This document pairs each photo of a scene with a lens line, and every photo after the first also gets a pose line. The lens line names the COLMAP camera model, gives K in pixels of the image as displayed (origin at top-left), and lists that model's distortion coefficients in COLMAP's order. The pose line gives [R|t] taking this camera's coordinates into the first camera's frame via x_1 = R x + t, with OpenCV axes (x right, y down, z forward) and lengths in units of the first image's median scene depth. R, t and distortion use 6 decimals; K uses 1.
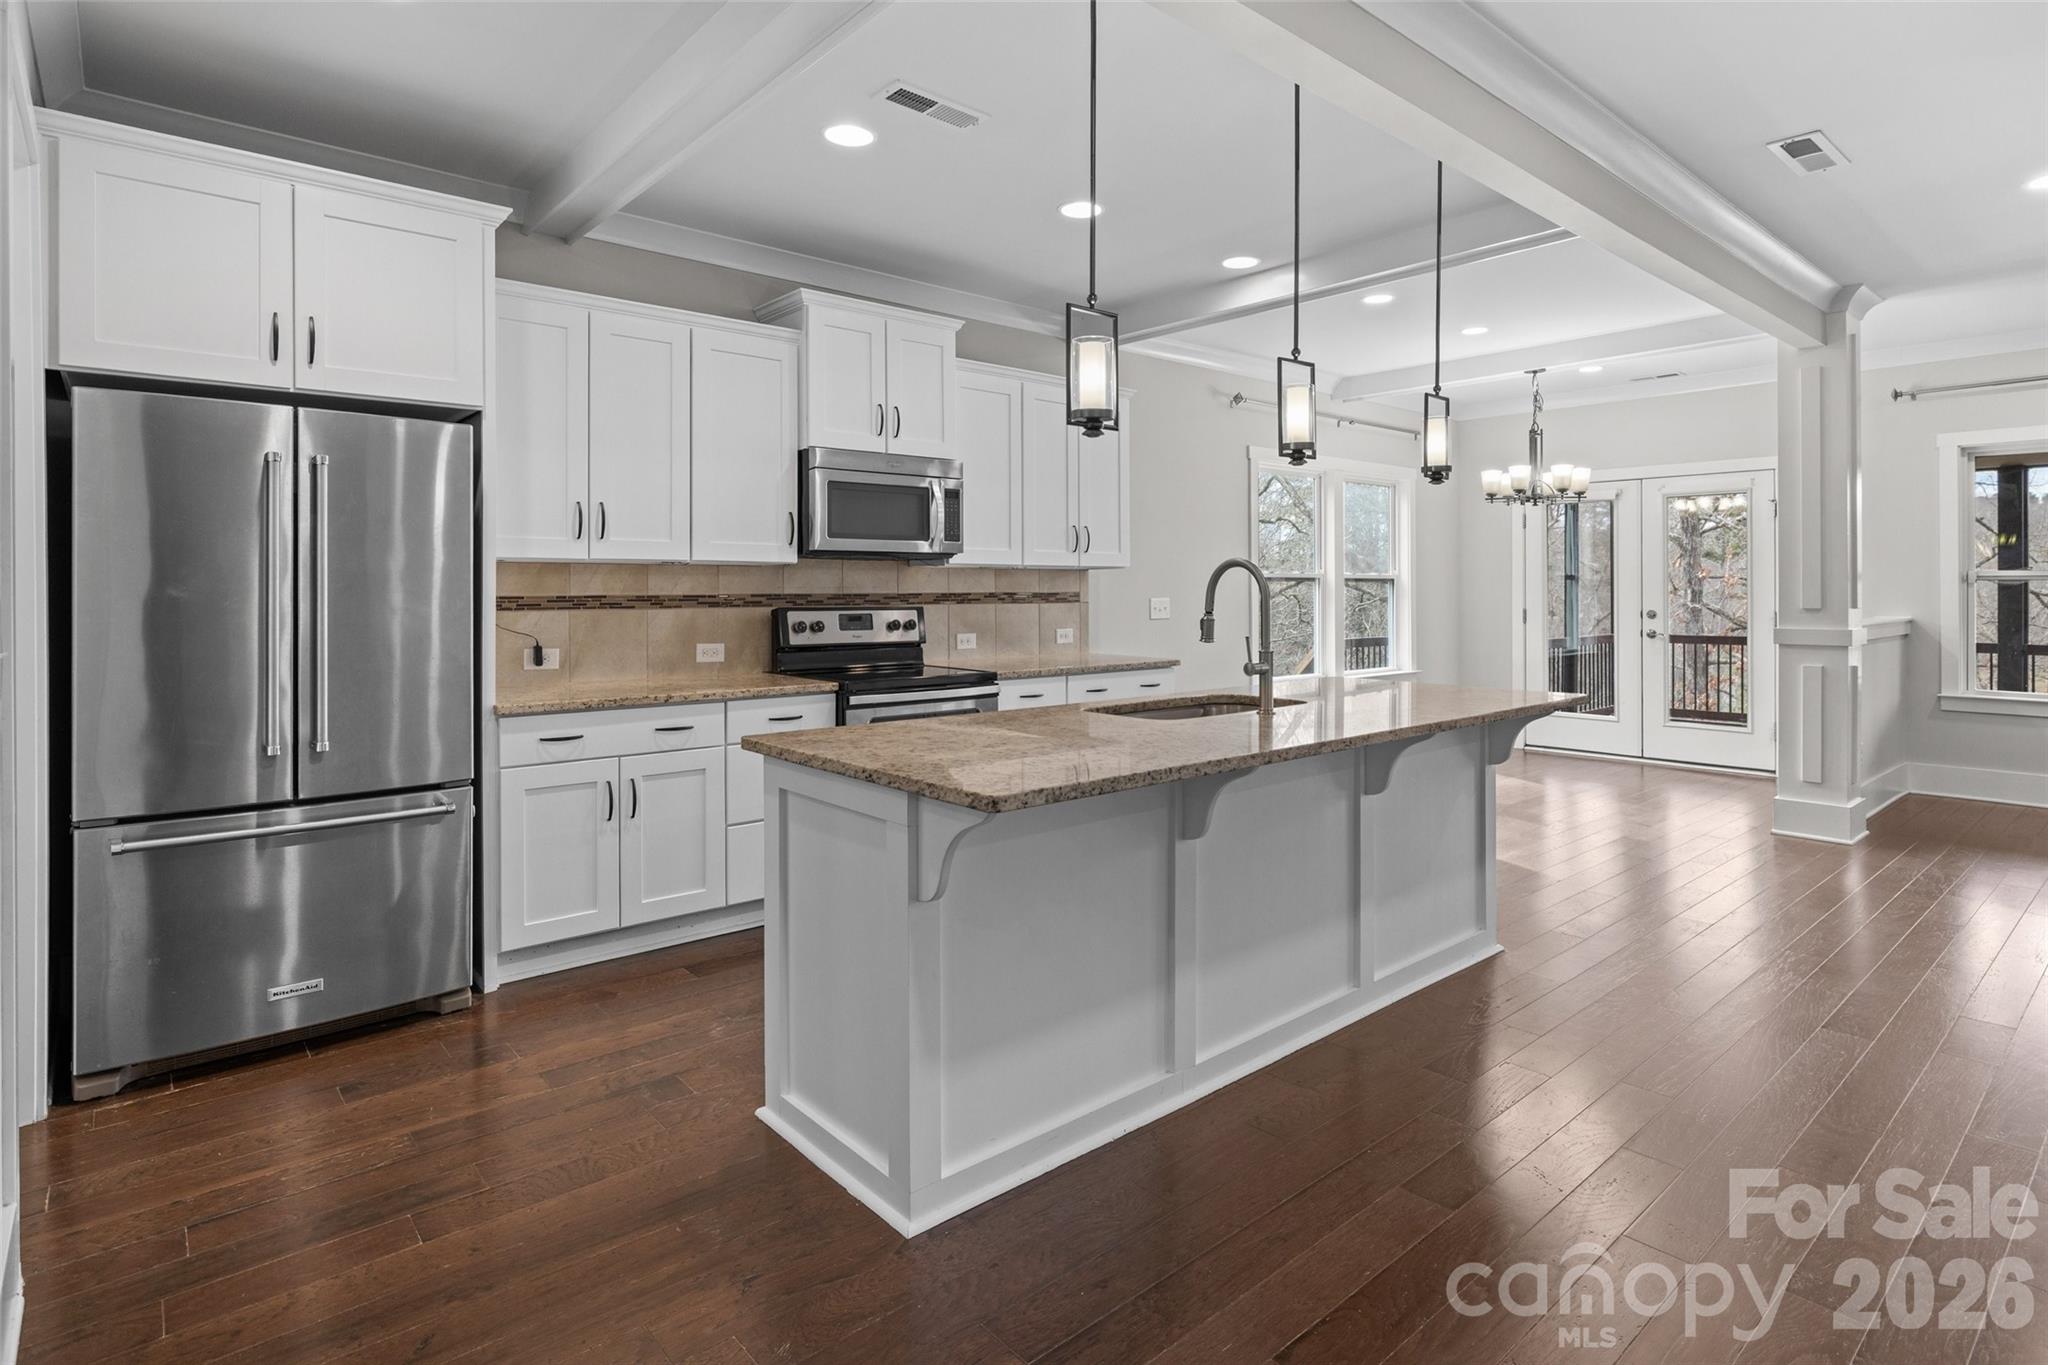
lens RADIAL K [[1039.2, 0, 1040.0], [0, 1039.2, 590.2], [0, 0, 1]] dist [0.001697, -0.000814]
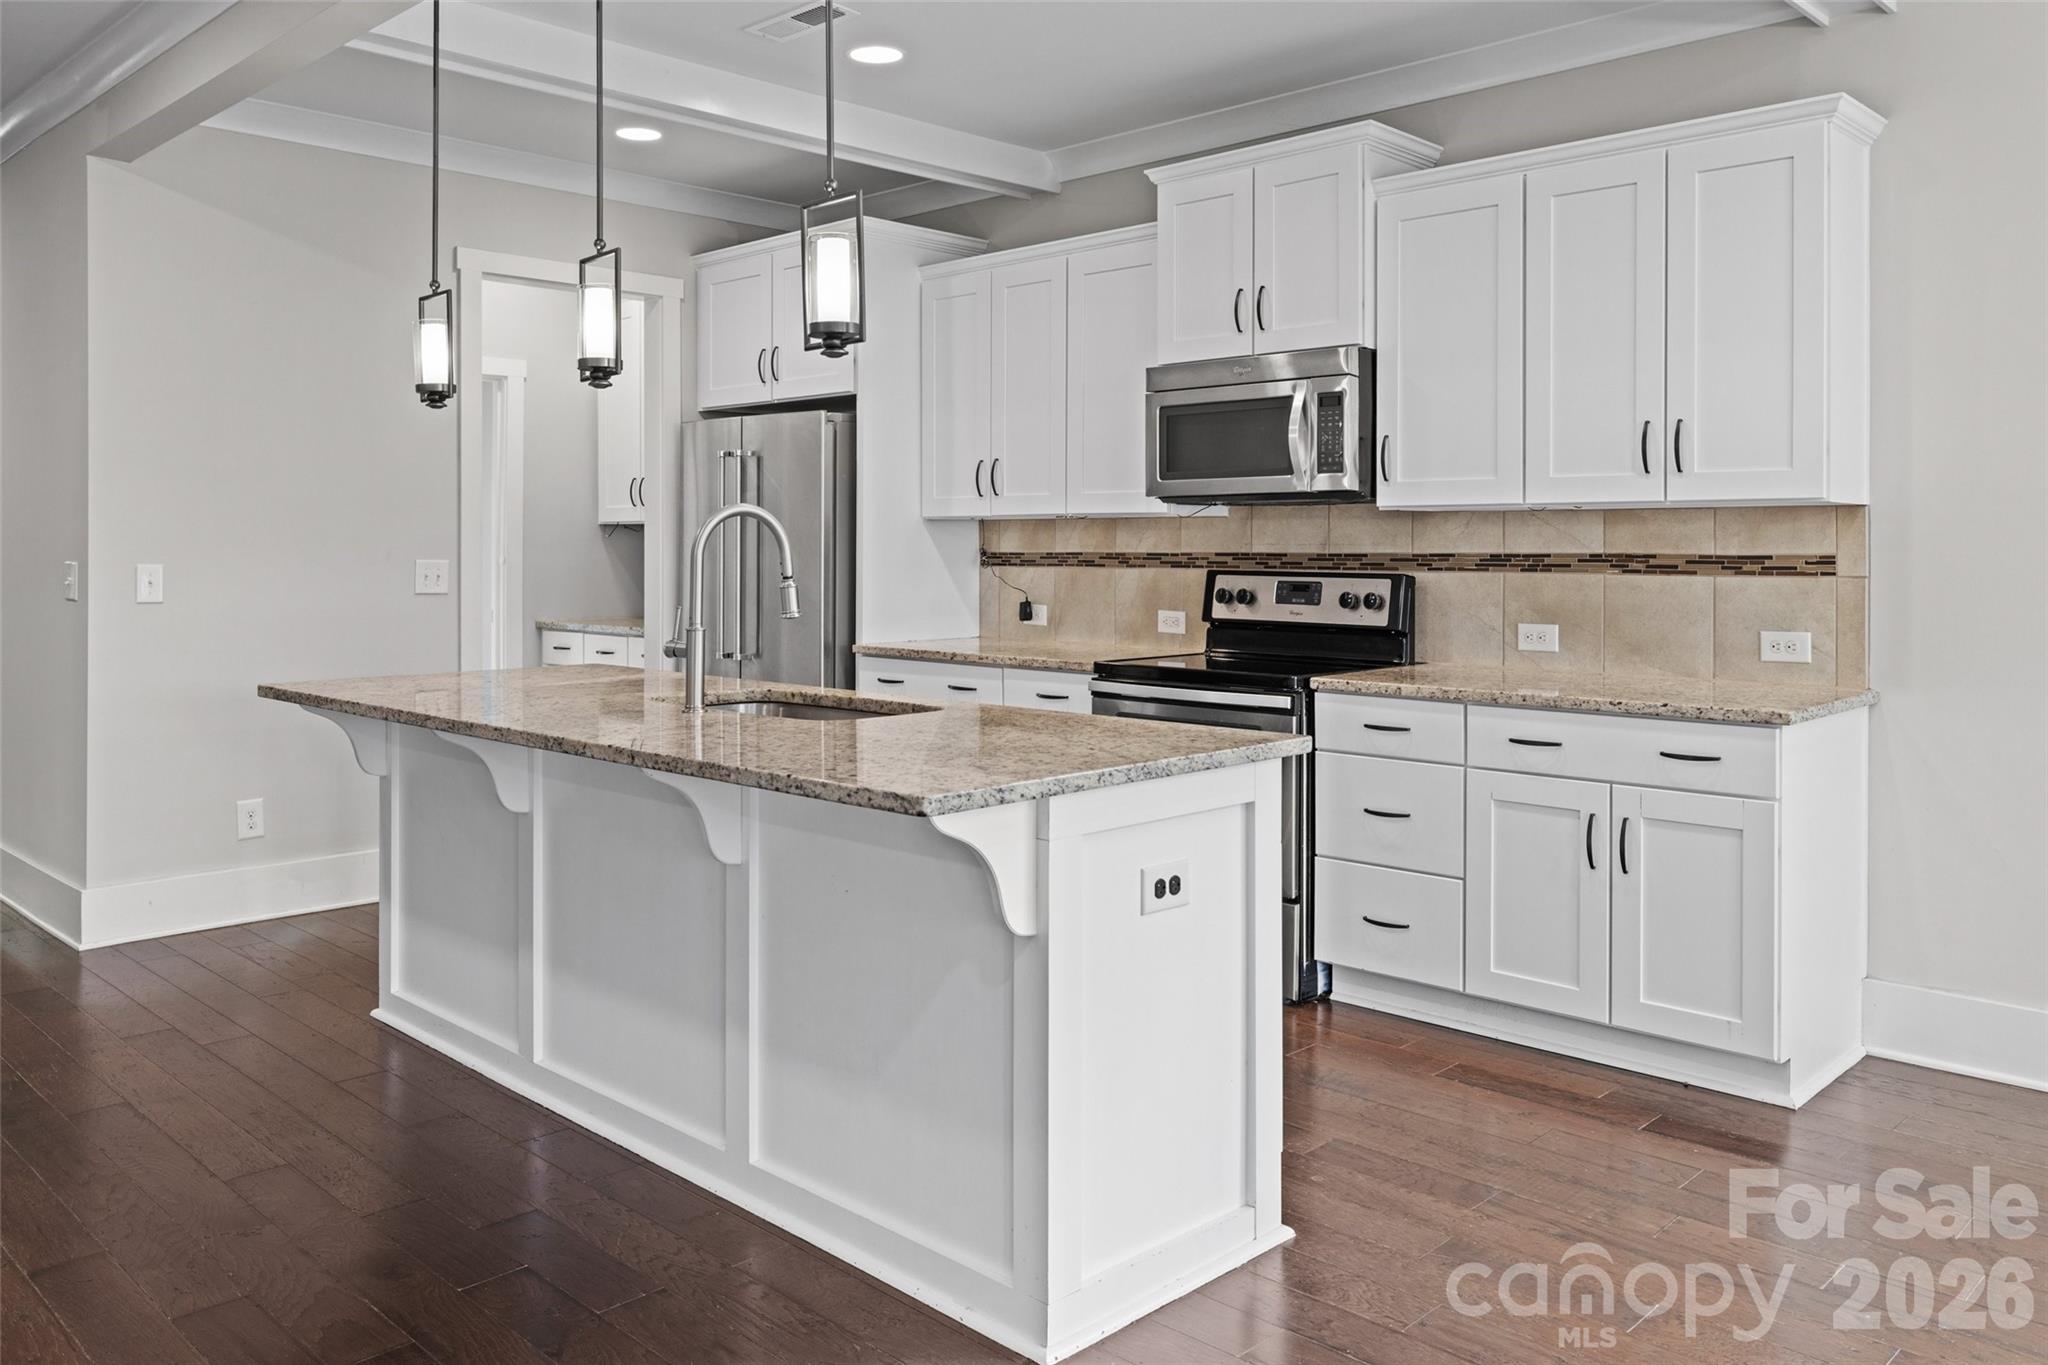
lens RADIAL K [[1530.8, 0, 1023.3], [0, 1530.8, 580.1], [0, 0, 1]] dist [0.003939, 0.000120]
pose [[0.070669, 0.024055, -0.997210, 0.751434], [-0.001319, 0.999711, 0.024022, -0.002586], [0.997499, -0.000382, 0.070681, 0.654249]]
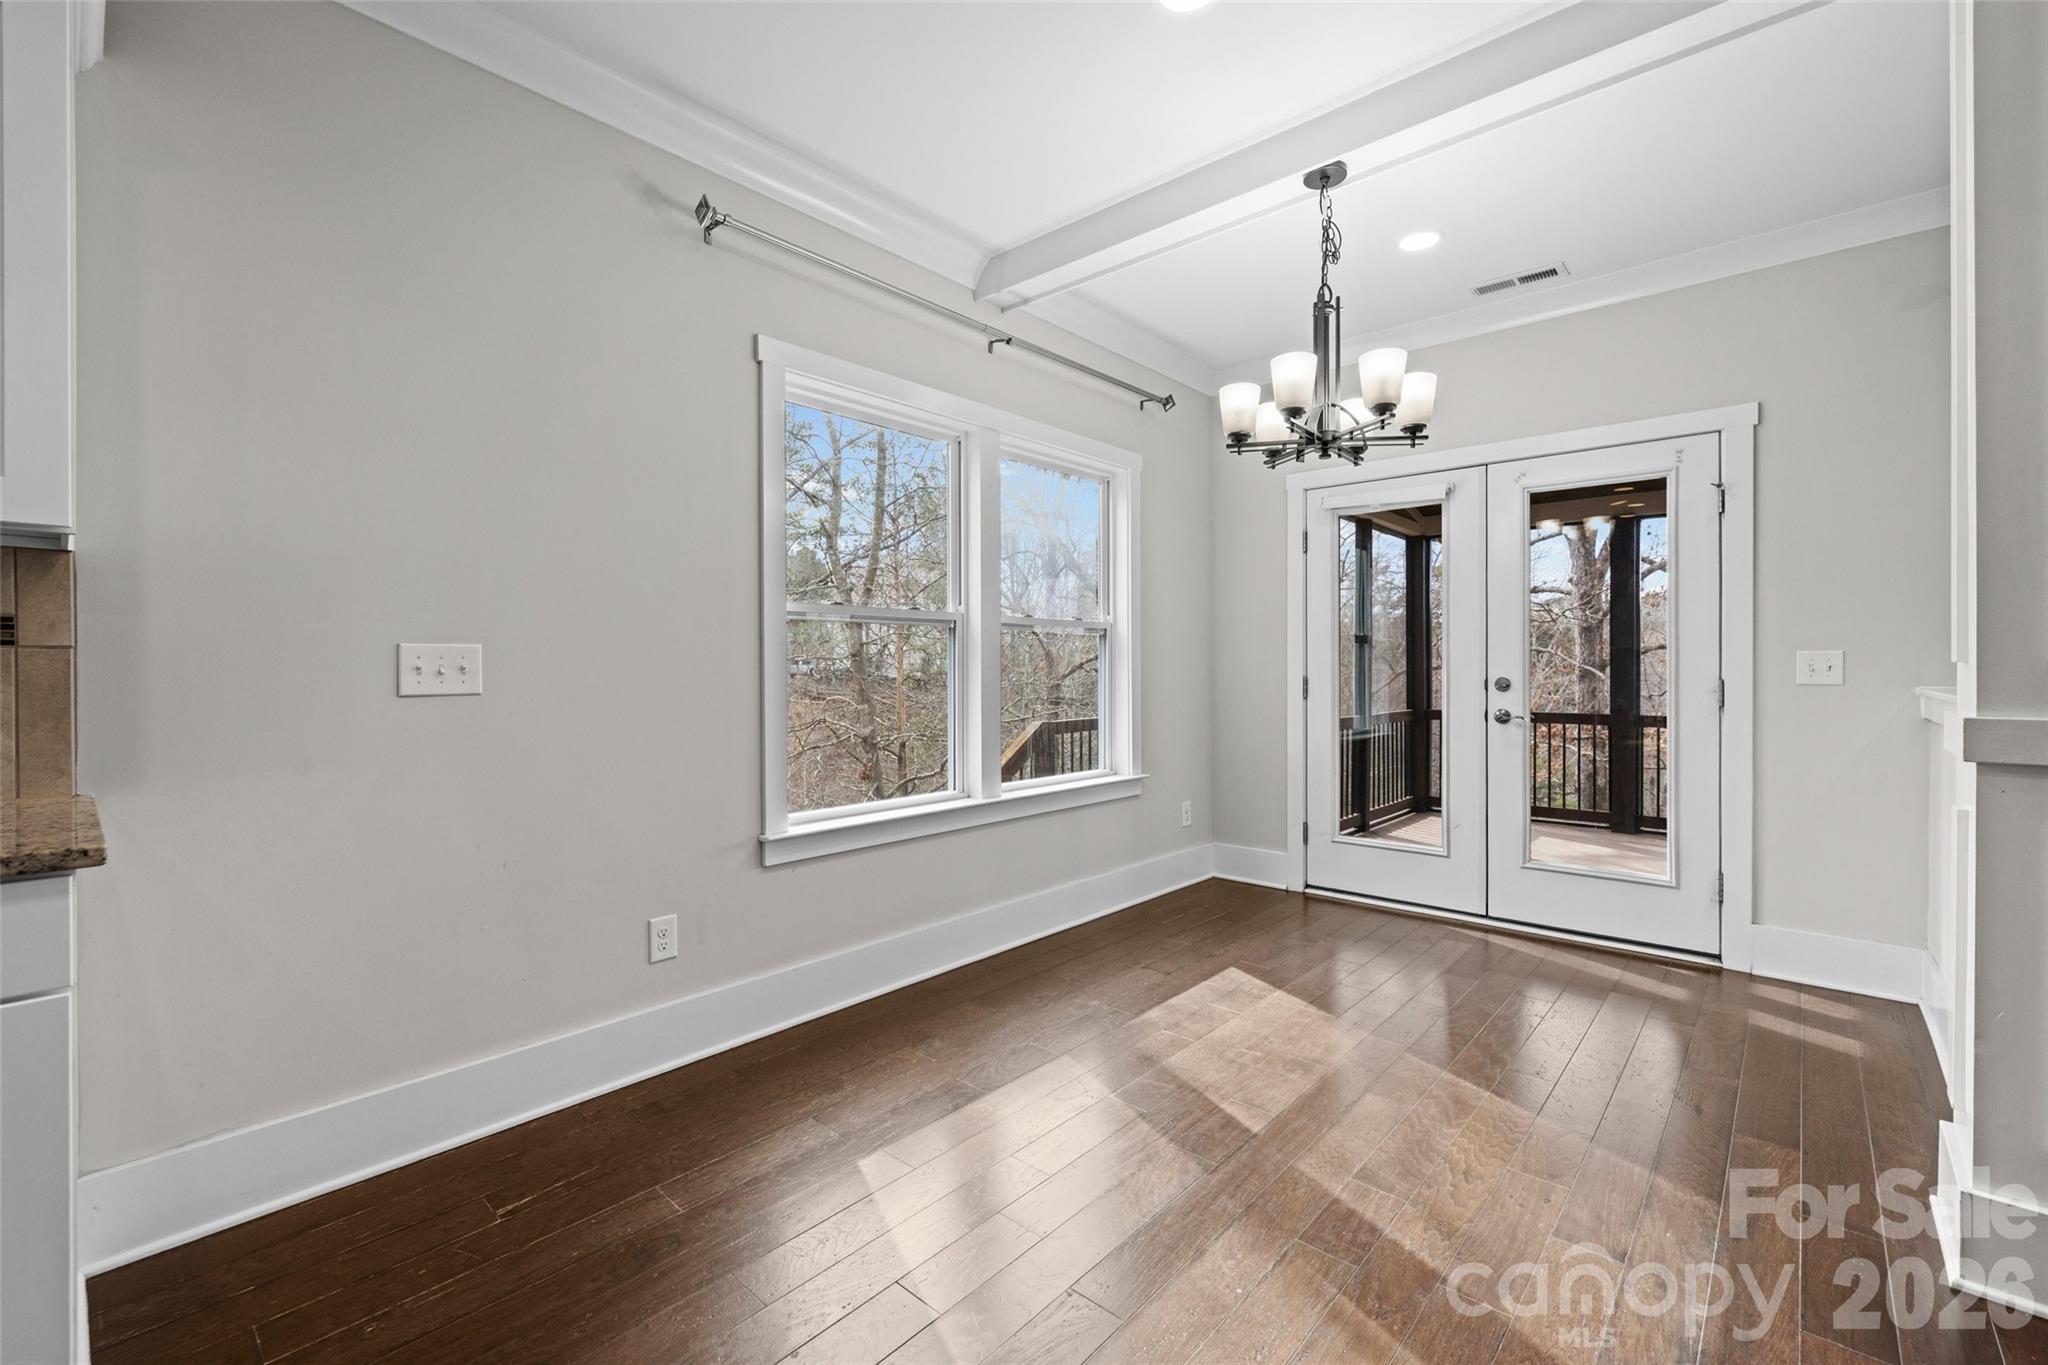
lens RADIAL K [[856.5, 0, 1020.4], [0, 856.5, 667.5], [0, 0, 1]] dist [0.003660, 0.000086]
pose [[0.993620, 0.001073, 0.112775, 0.357429], [-0.001046, 0.999999, -0.000299, 0.019828], [-0.112775, 0.000179, 0.993621, 0.761854]]
